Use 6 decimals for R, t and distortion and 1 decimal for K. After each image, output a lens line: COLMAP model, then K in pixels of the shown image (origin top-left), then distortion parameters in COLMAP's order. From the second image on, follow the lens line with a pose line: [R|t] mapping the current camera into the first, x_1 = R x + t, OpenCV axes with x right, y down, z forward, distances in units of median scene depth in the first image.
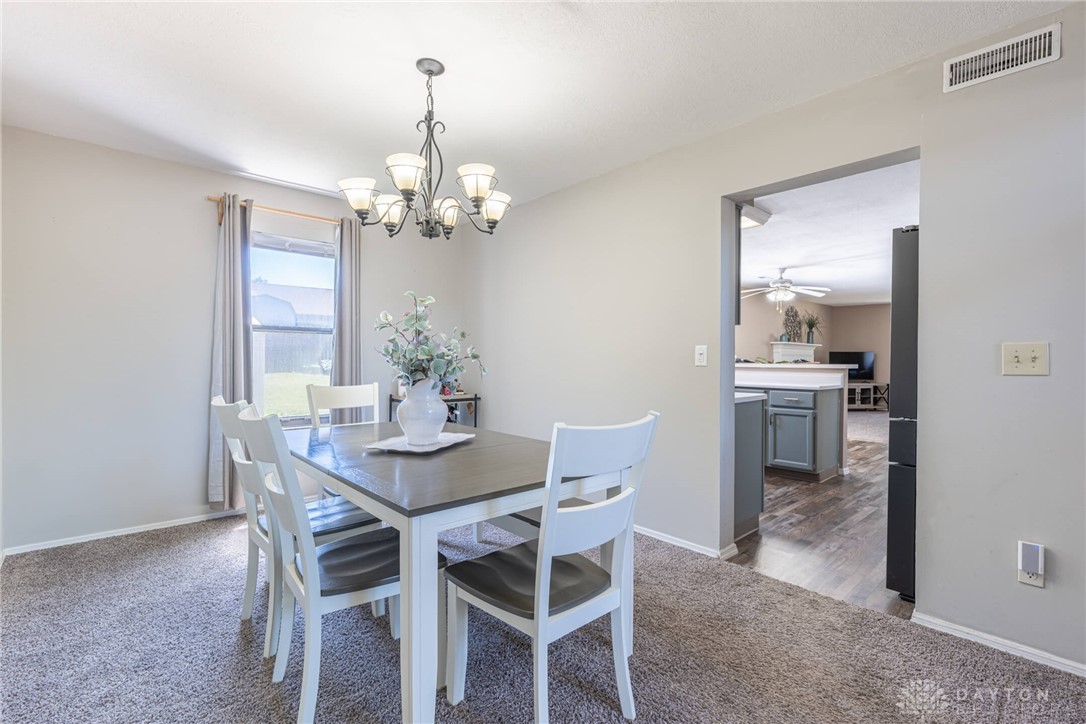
lens RADIAL K [[494.7, 0, 543.0], [0, 494.7, 362.0], [0, 0, 1]] dist [0.001229, -0.000319]
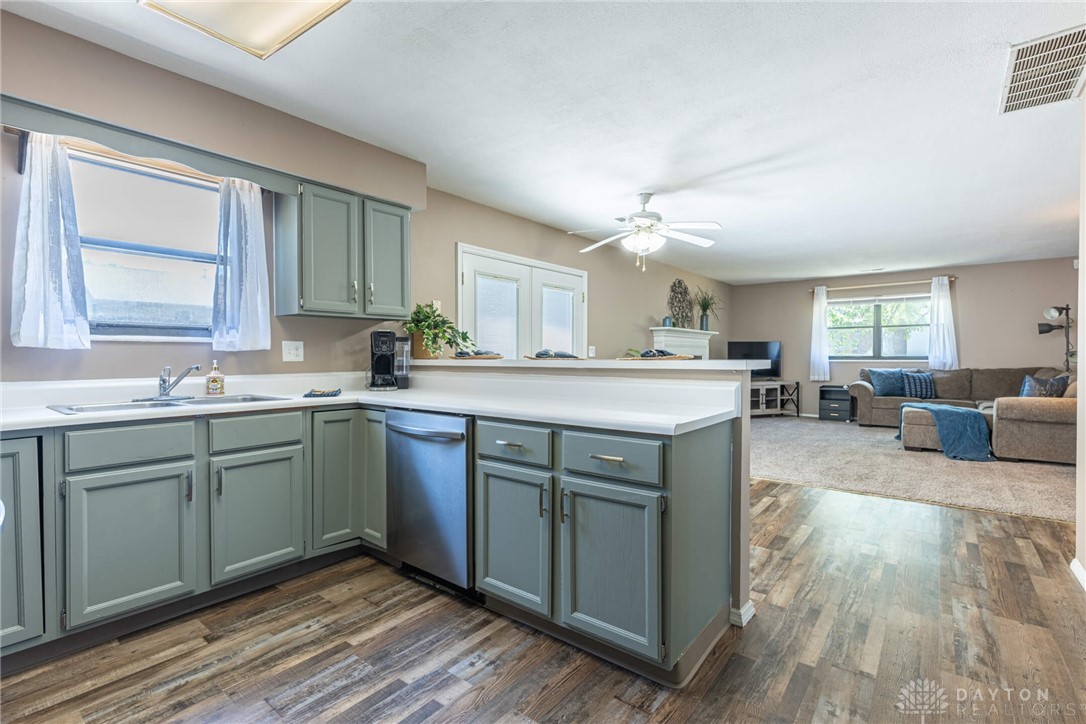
lens RADIAL K [[494.7, 0, 543.0], [0, 494.7, 362.0], [0, 0, 1]] dist [0.001229, -0.000319]
pose [[0.987933, -0.010366, 0.154533, 0.183057], [0.008780, 0.999902, 0.010943, 0.000053], [-0.154631, -0.009455, 0.987927, 0.296827]]
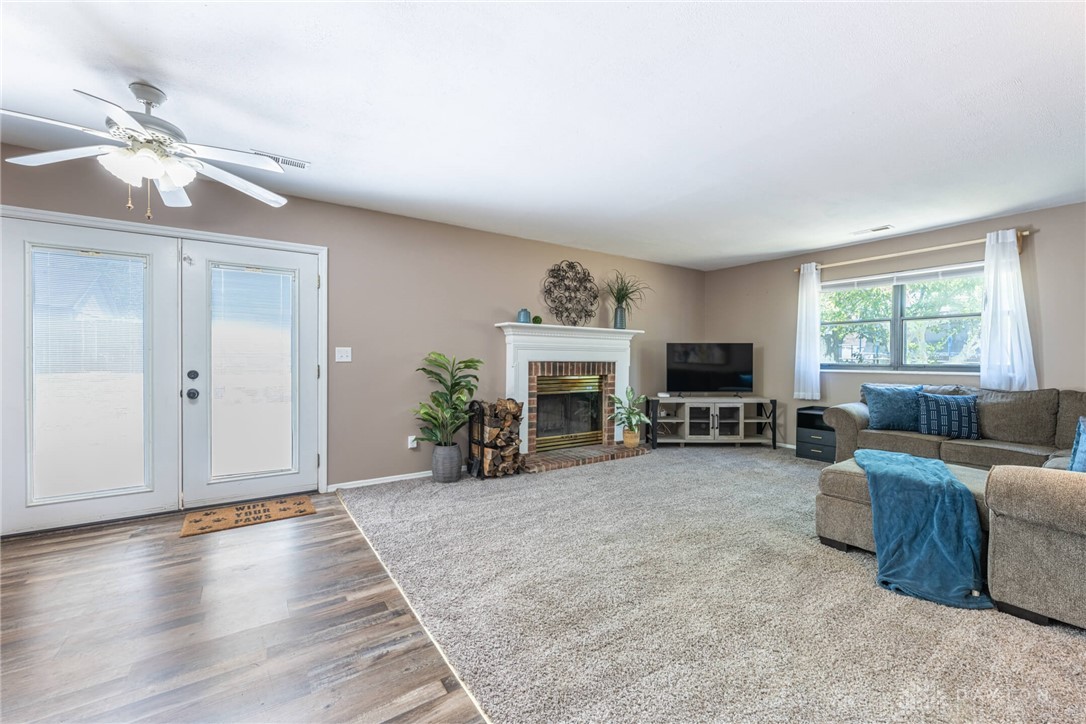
lens RADIAL K [[435.0, 0, 543.0], [0, 435.0, 362.0], [0, 0, 1]] dist [-0.000443, 0.000014]
pose [[0.989335, 0.001101, -0.145652, 0.534390], [-0.000716, 0.999996, 0.002696, 0.000035], [0.145655, -0.002563, 0.989332, 0.495605]]
